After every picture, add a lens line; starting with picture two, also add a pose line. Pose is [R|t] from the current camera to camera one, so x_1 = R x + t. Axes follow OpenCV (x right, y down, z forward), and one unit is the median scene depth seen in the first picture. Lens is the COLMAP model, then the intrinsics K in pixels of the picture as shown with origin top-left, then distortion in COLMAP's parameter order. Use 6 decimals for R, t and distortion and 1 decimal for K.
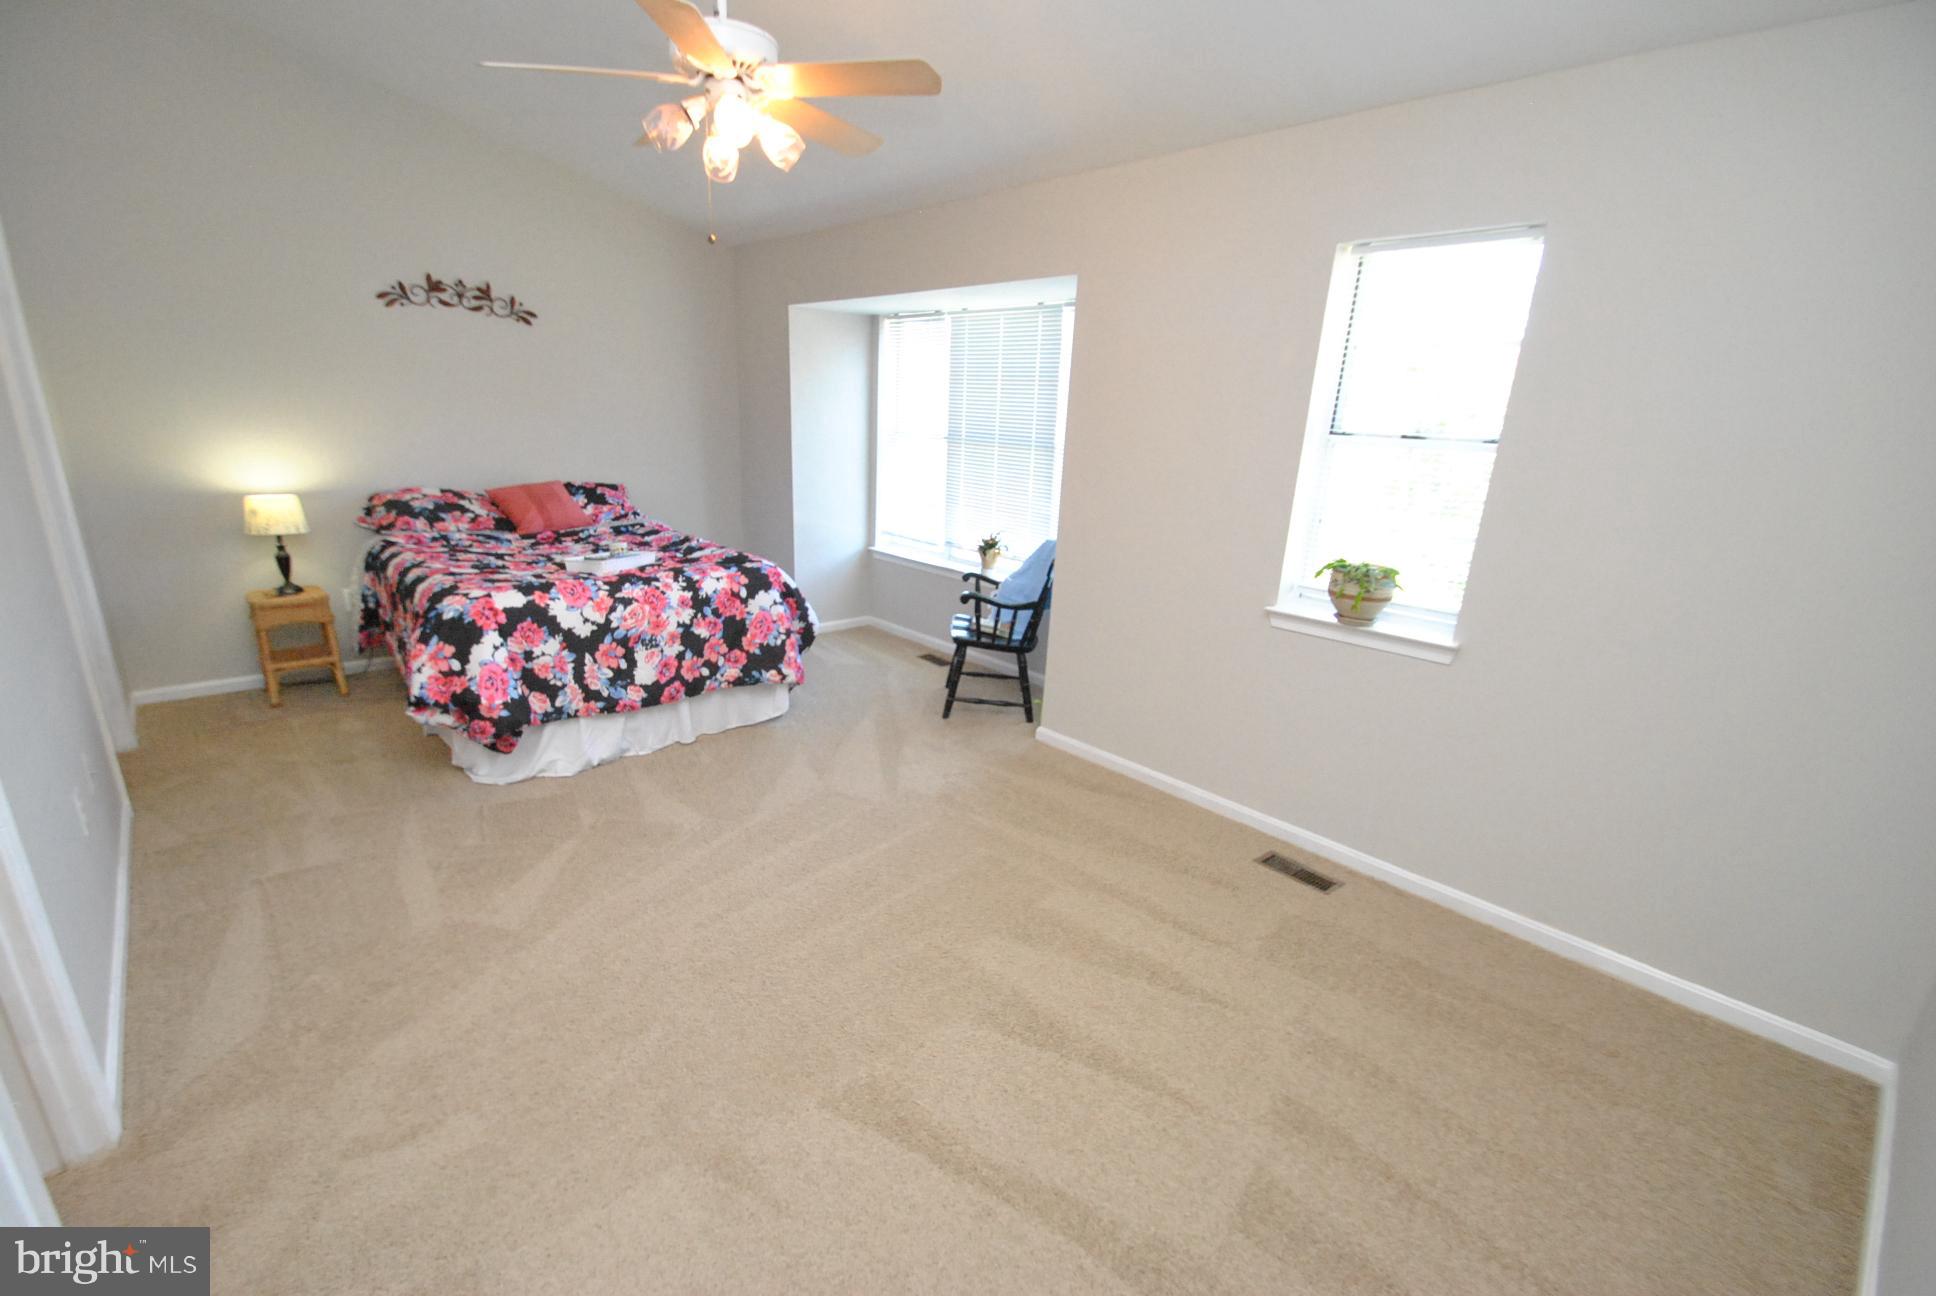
lens RADIAL K [[845.4, 0, 938.4], [0, 845.4, 684.9], [0, 0, 1]] dist [0.021147, -0.016221]
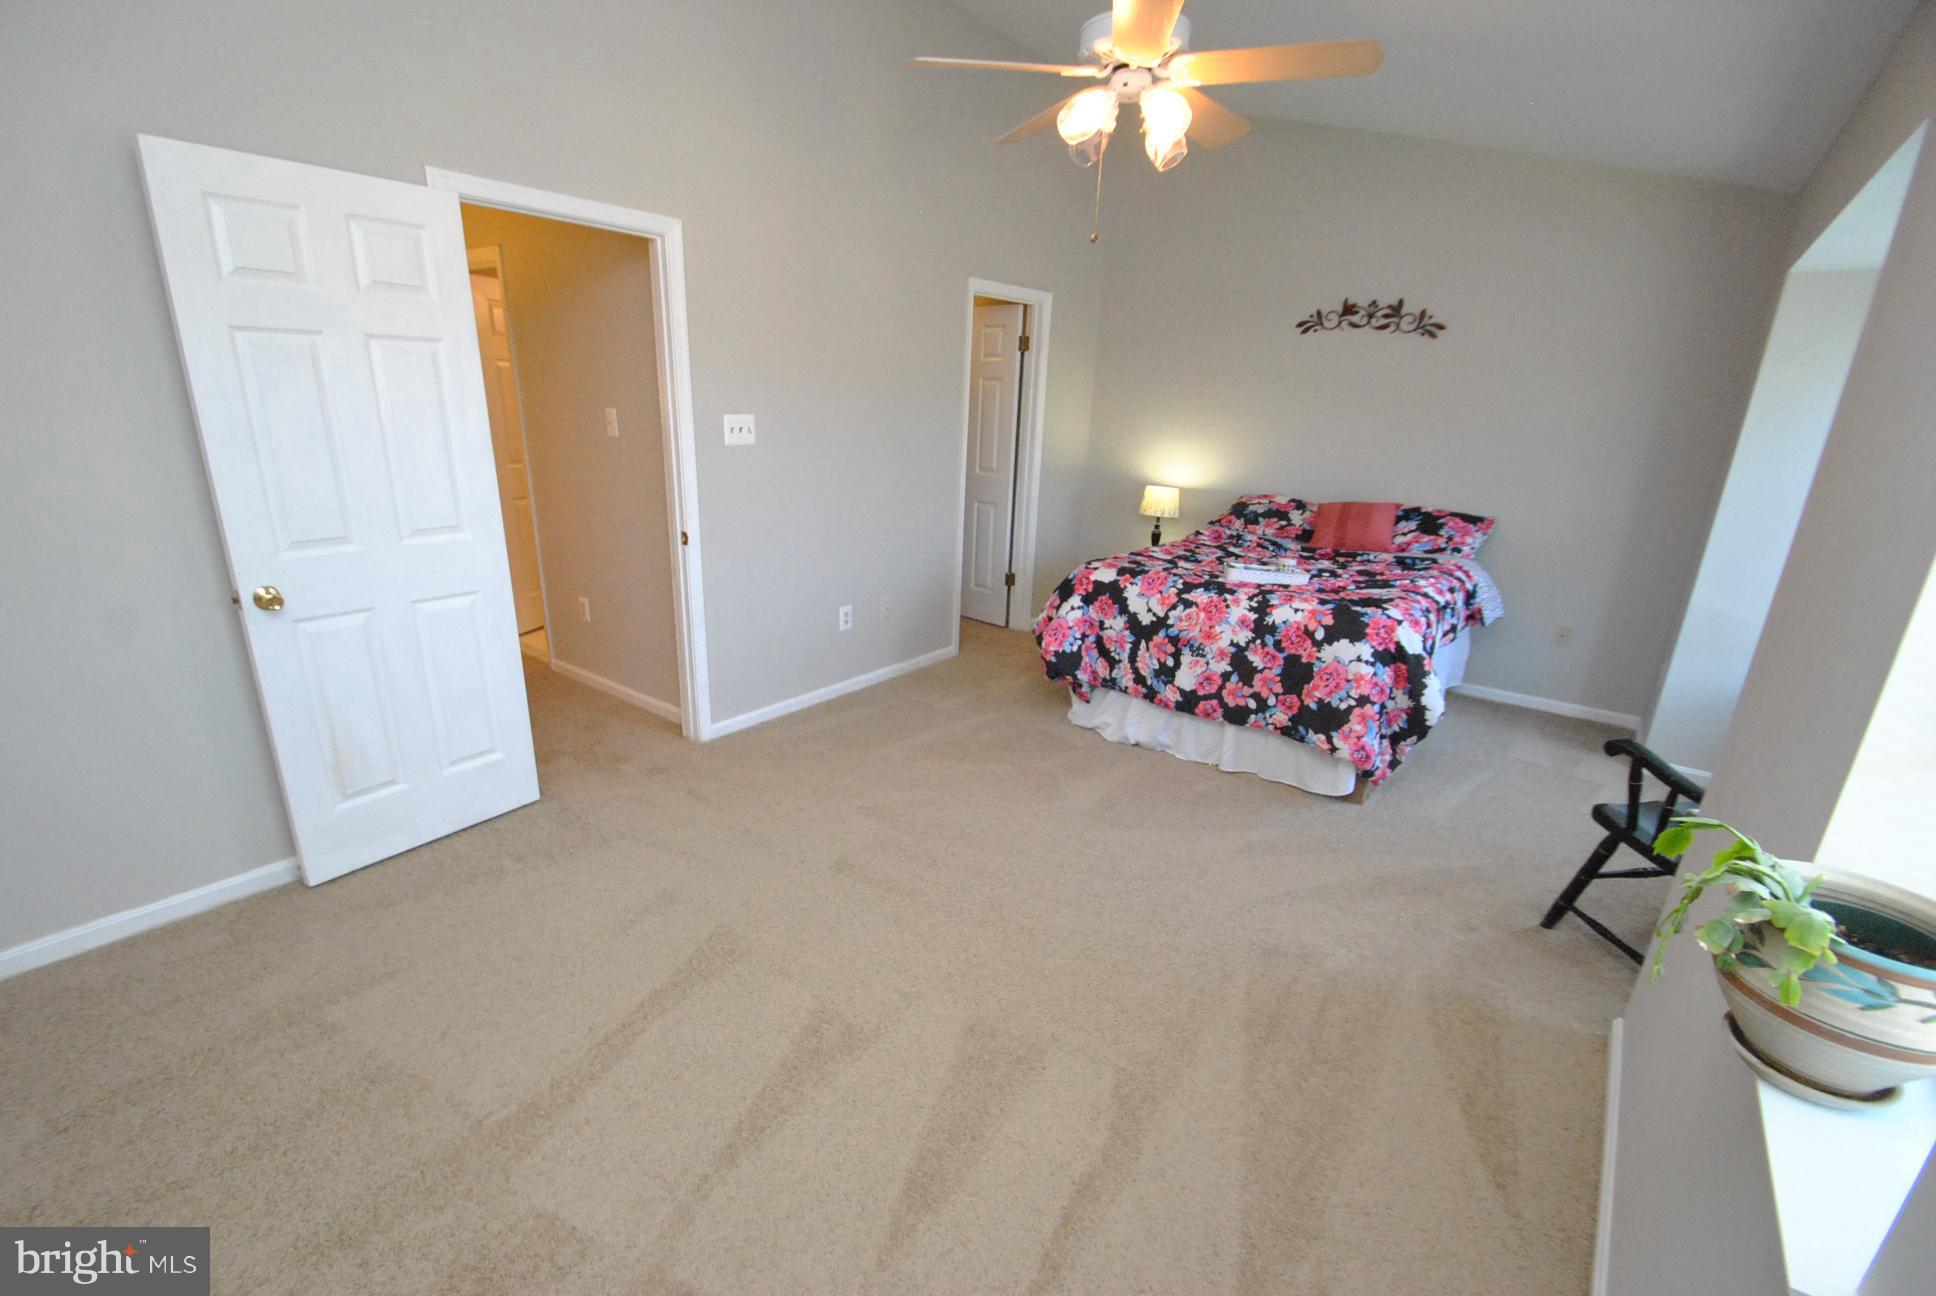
lens RADIAL K [[845.4, 0, 938.4], [0, 845.4, 684.9], [0, 0, 1]] dist [0.021147, -0.016221]
pose [[0.169254, 0.291971, -0.941332, 0.538415], [-0.335869, 0.915027, 0.223422, -0.129232], [0.926577, 0.278349, 0.252936, 0.468560]]
